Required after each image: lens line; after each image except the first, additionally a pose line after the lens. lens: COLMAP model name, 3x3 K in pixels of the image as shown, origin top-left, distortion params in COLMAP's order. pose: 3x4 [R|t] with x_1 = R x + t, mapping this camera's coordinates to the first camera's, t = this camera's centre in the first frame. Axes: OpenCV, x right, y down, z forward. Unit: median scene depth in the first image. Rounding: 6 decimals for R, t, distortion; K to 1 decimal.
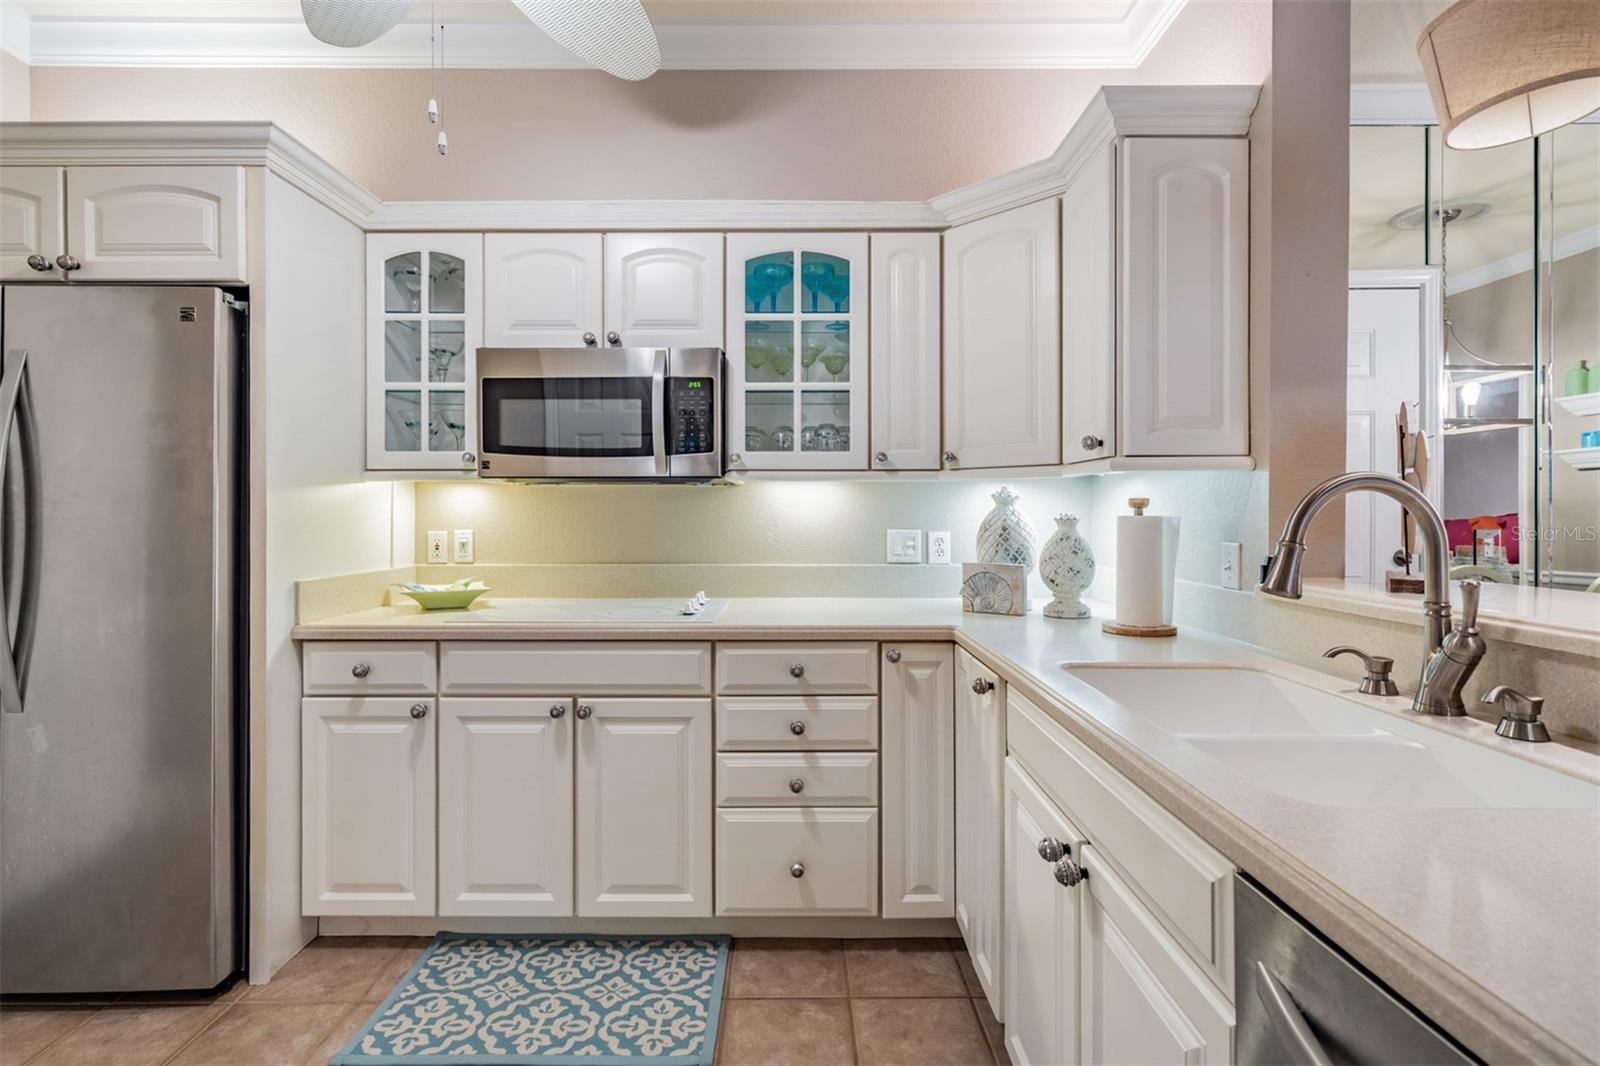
lens RADIAL K [[746.1, 0, 796.9], [0, 746.1, 511.6], [0, 0, 1]] dist [-0.000280, -0.000439]
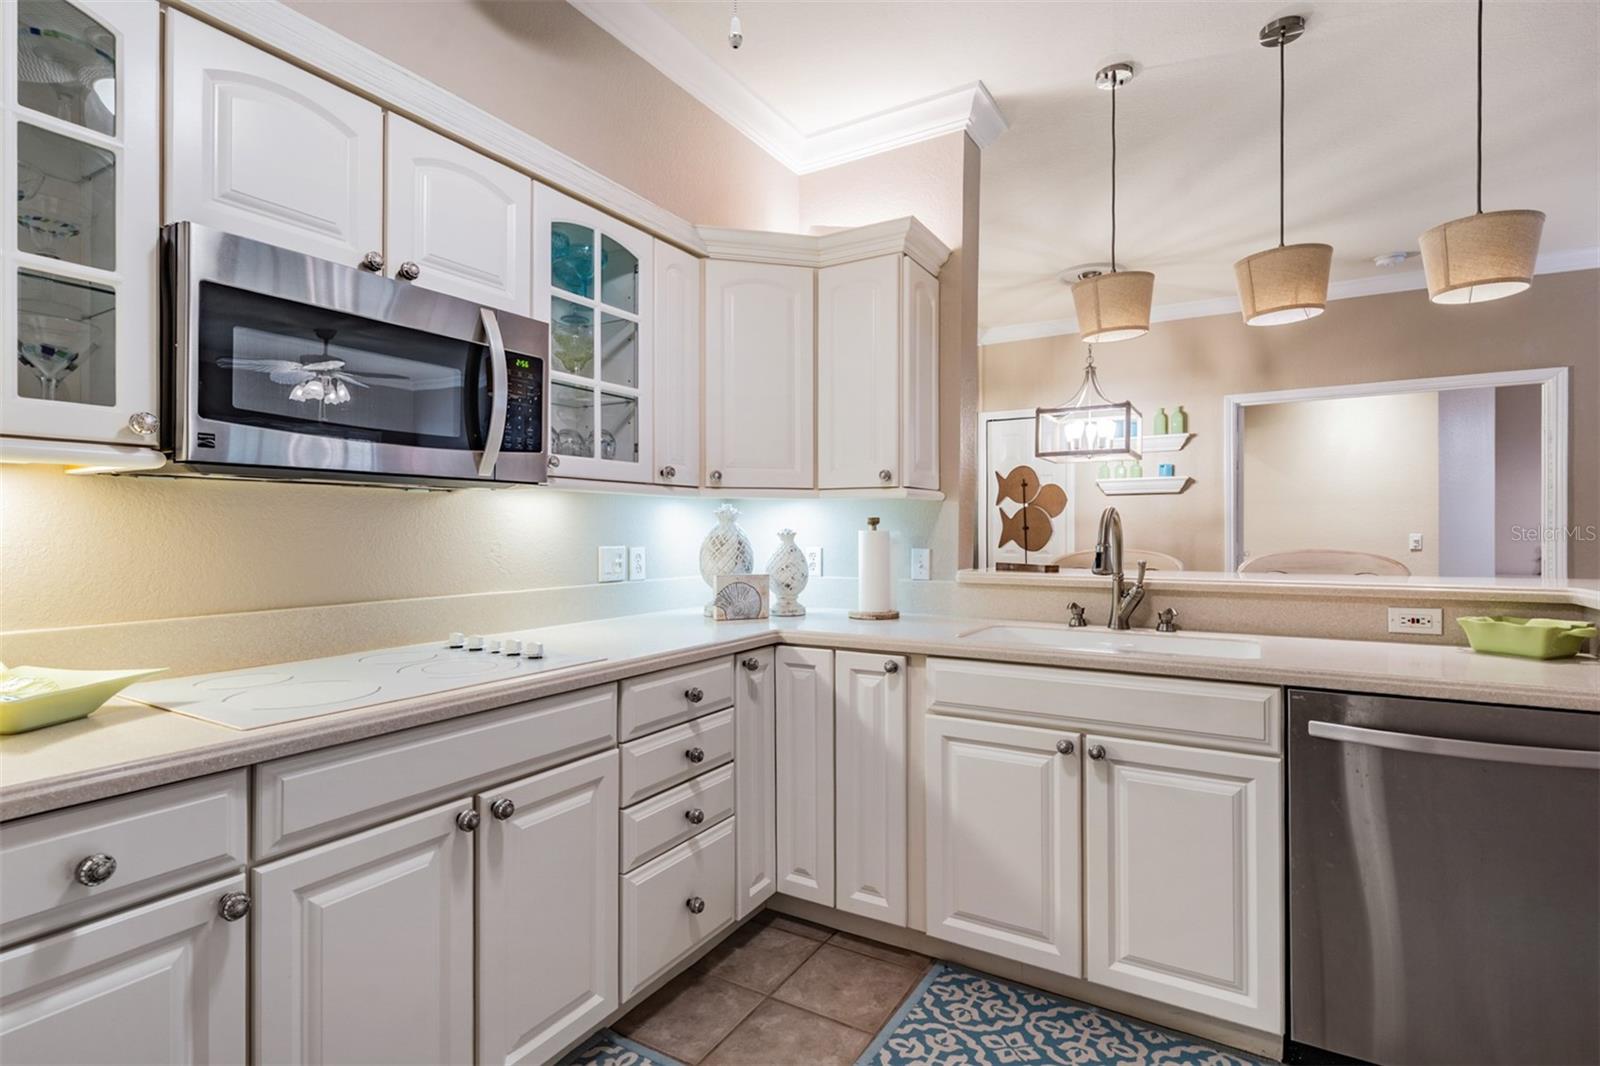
lens RADIAL K [[774.5, 0, 798.6], [0, 774.5, 527.3], [0, 0, 1]] dist [0.000673, 0.000295]
pose [[0.516025, 0.001717, 0.856572, -0.681153], [-0.000170, 0.999998, -0.001902, 0.002057], [-0.856573, 0.000835, 0.516024, 0.334749]]
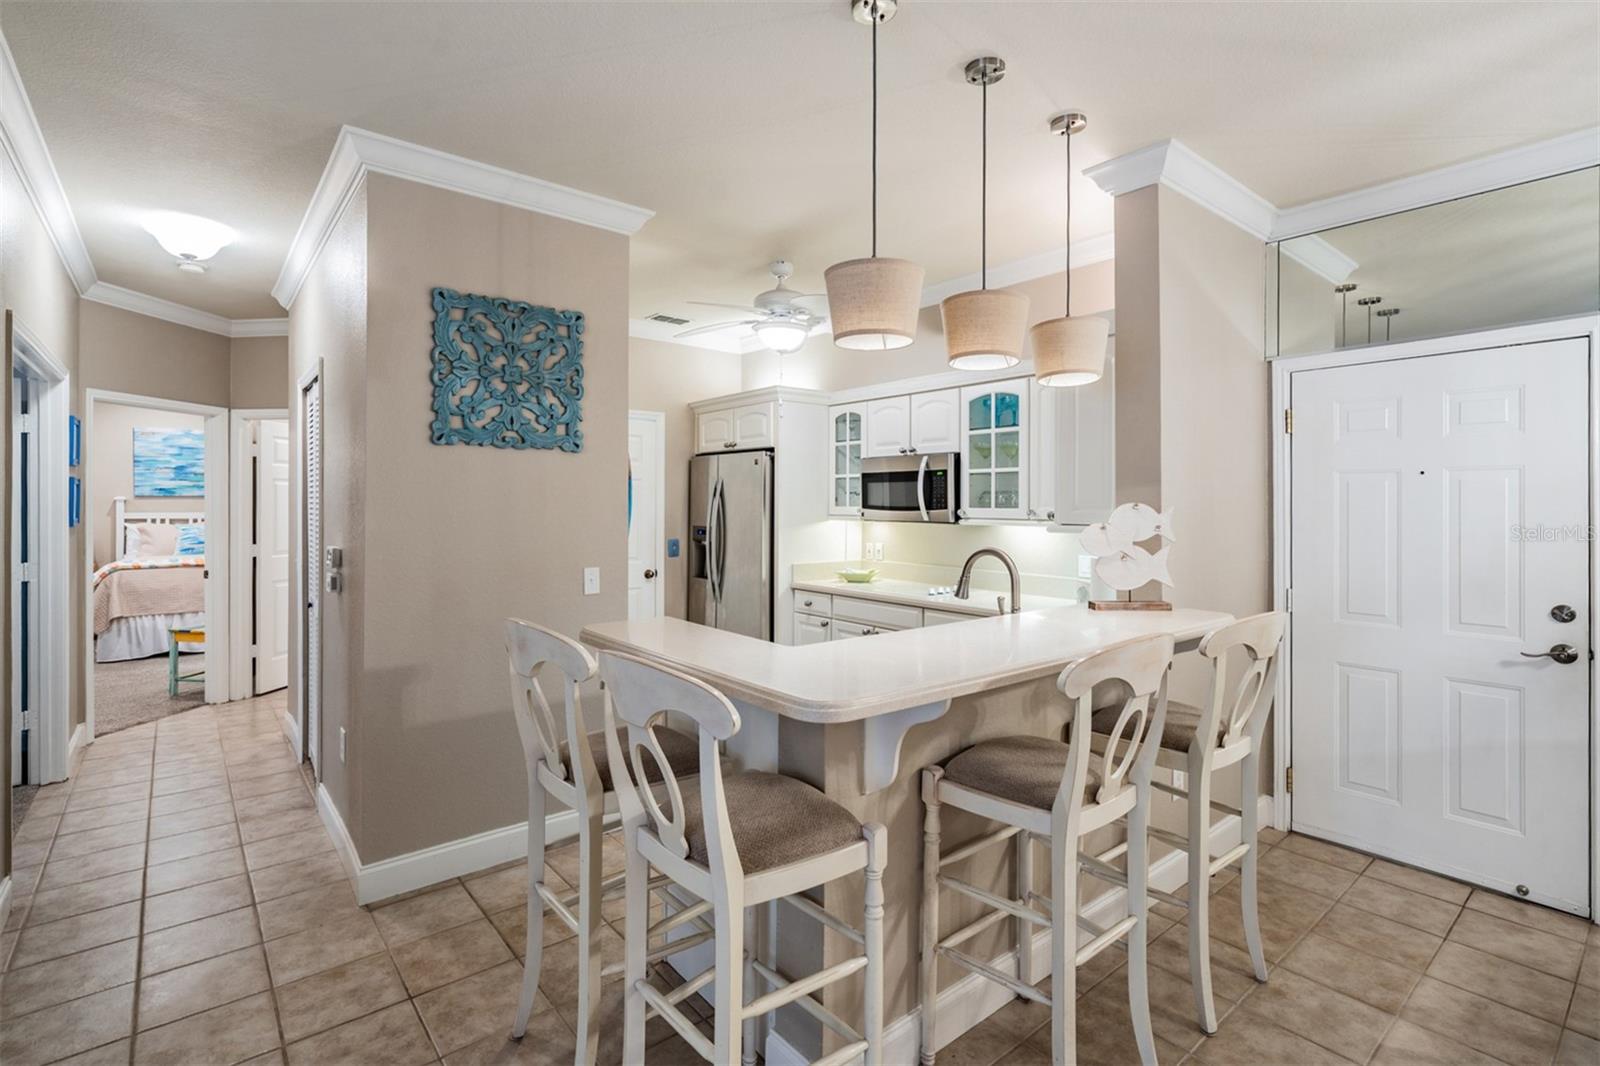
lens RADIAL K [[751.4, 0, 800.3], [0, 751.4, 506.0], [0, 0, 1]] dist [0.001344, -0.000191]
pose [[0.632817, 0.005261, -0.774284, 1.108231], [-0.003473, 0.999986, 0.003956, -0.093839], [0.774294, 0.000185, 0.632826, -0.472693]]
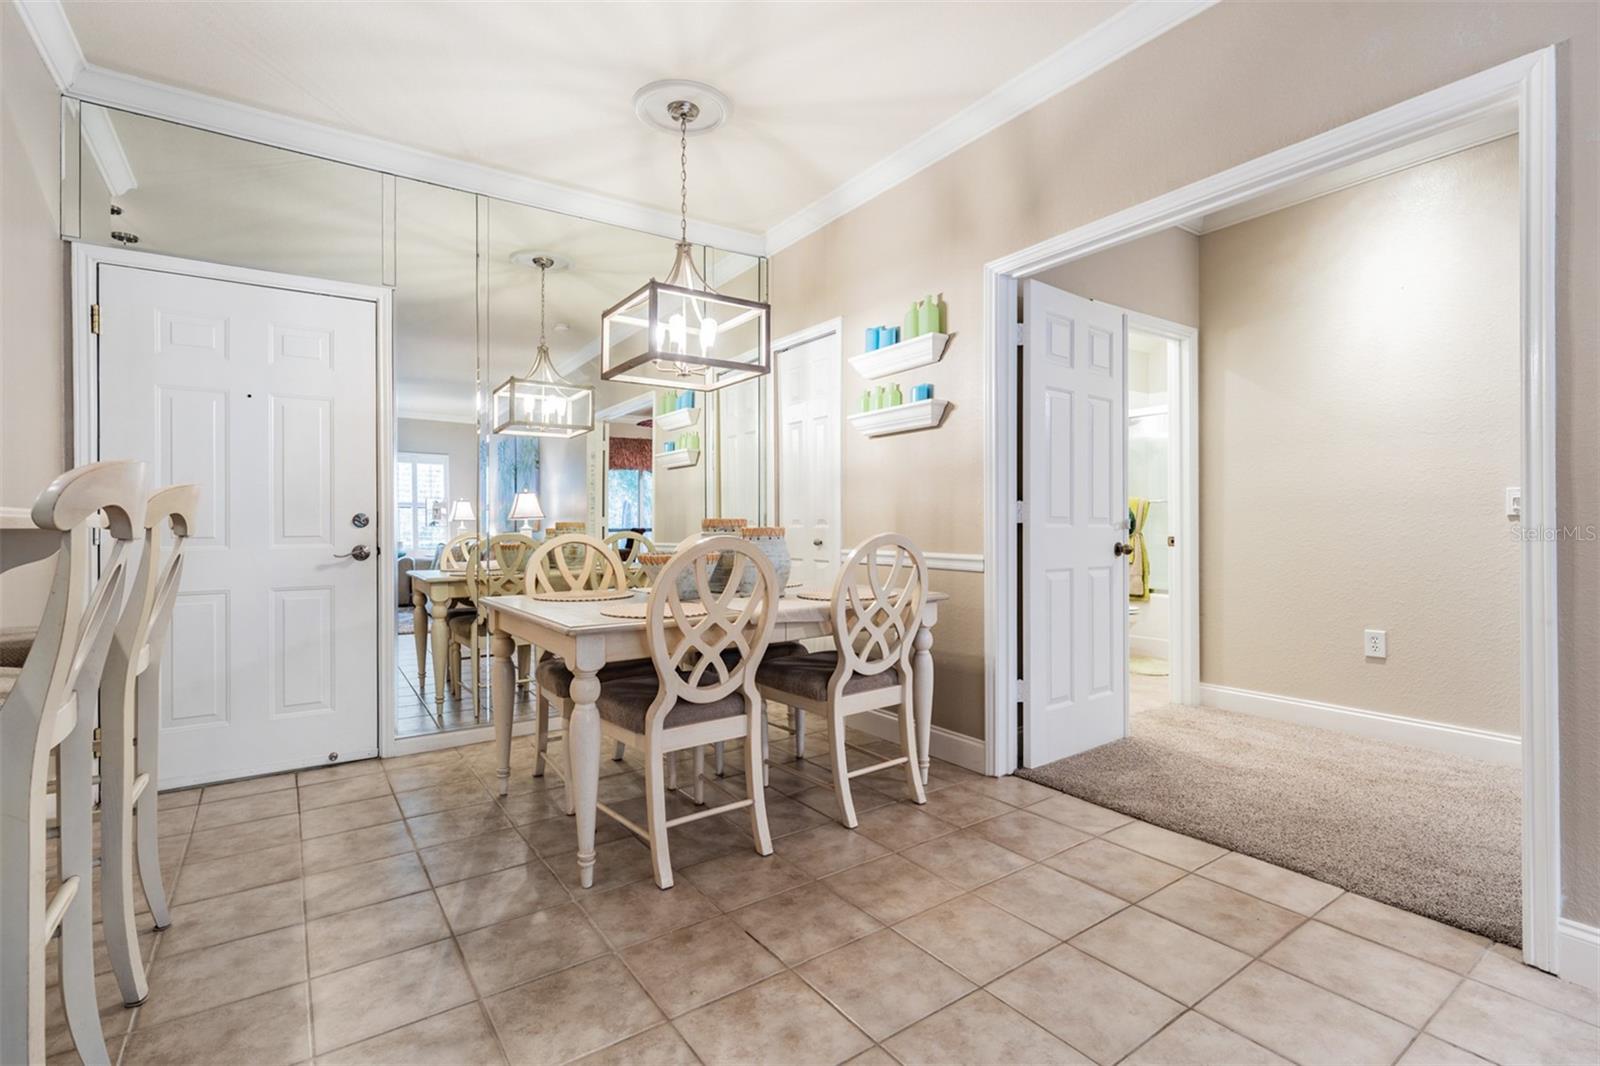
lens RADIAL K [[733.1, 0, 794.8], [0, 733.1, 520.5], [0, 0, 1]] dist [0.001688, 0.000016]
pose [[0.823612, 0.001791, 0.567151, 0.842469], [0.002629, 0.999972, -0.006976, 0.085128], [-0.567148, 0.007236, 0.823584, -0.460644]]
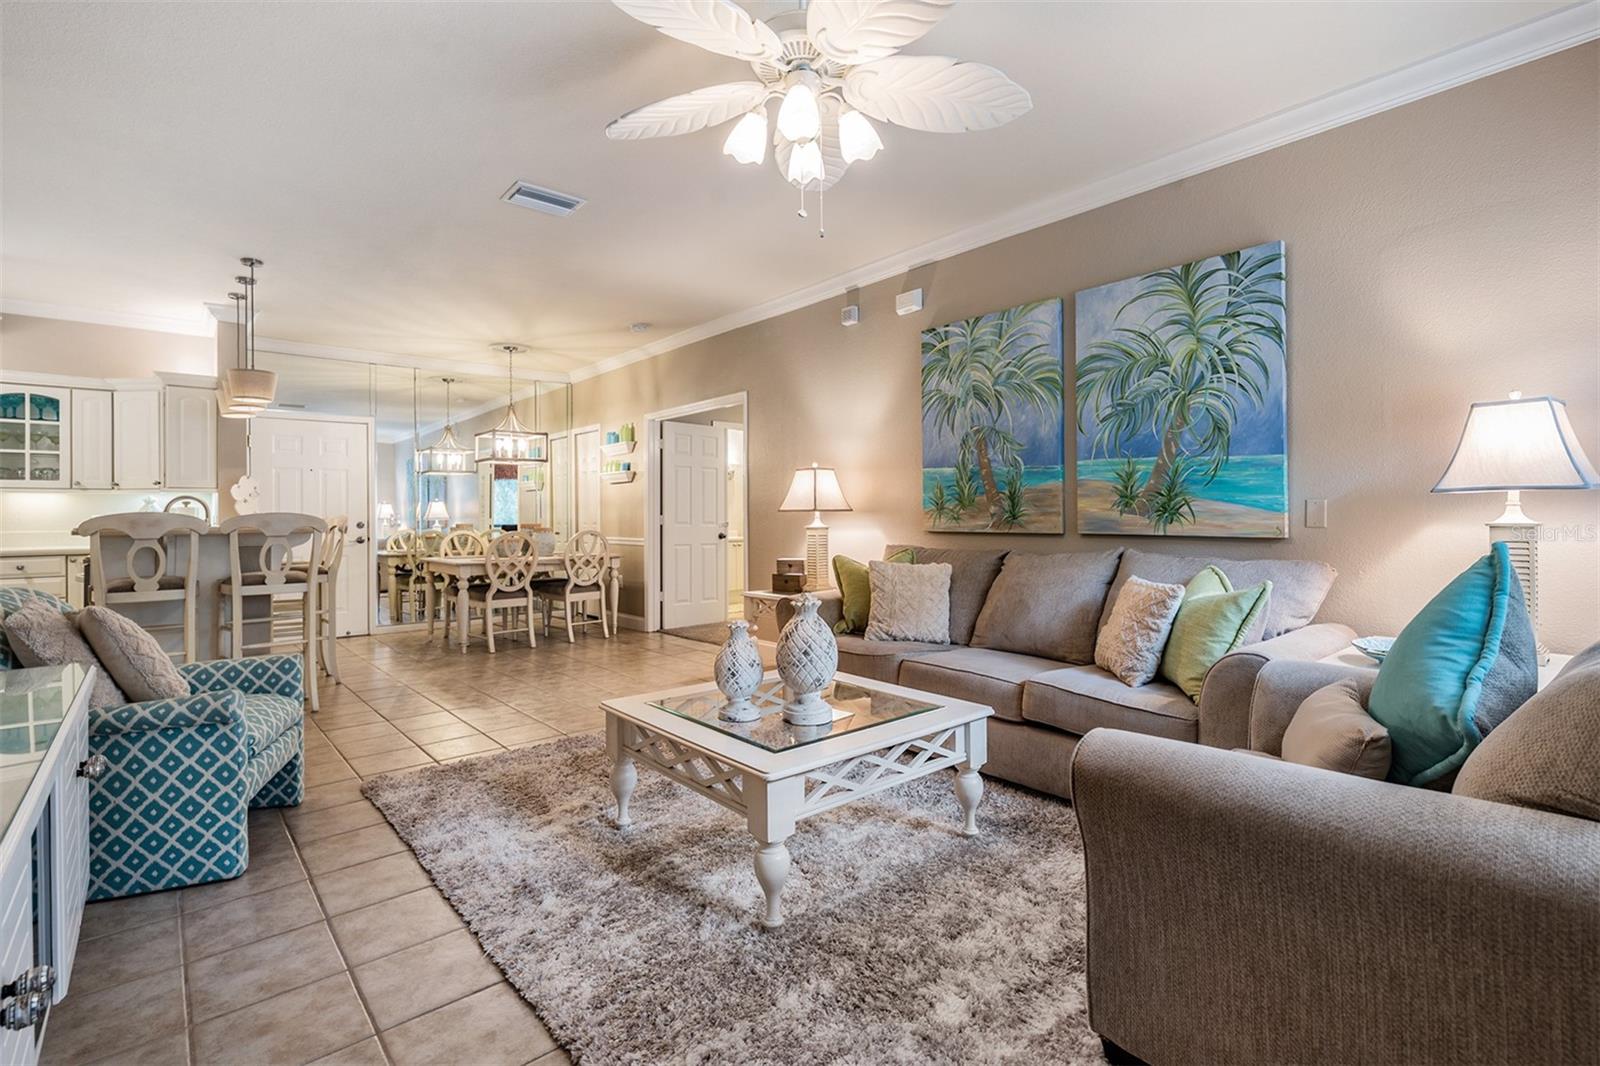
lens RADIAL K [[738.1, 0, 795.8], [0, 738.1, 509.7], [0, 0, 1]] dist [-0.000400, 0.000083]
pose [[0.758391, 0.001297, 0.651799, 0.325293], [0.006582, 0.999932, -0.009647, 0.050938], [-0.651767, 0.011607, 0.758330, -2.347538]]
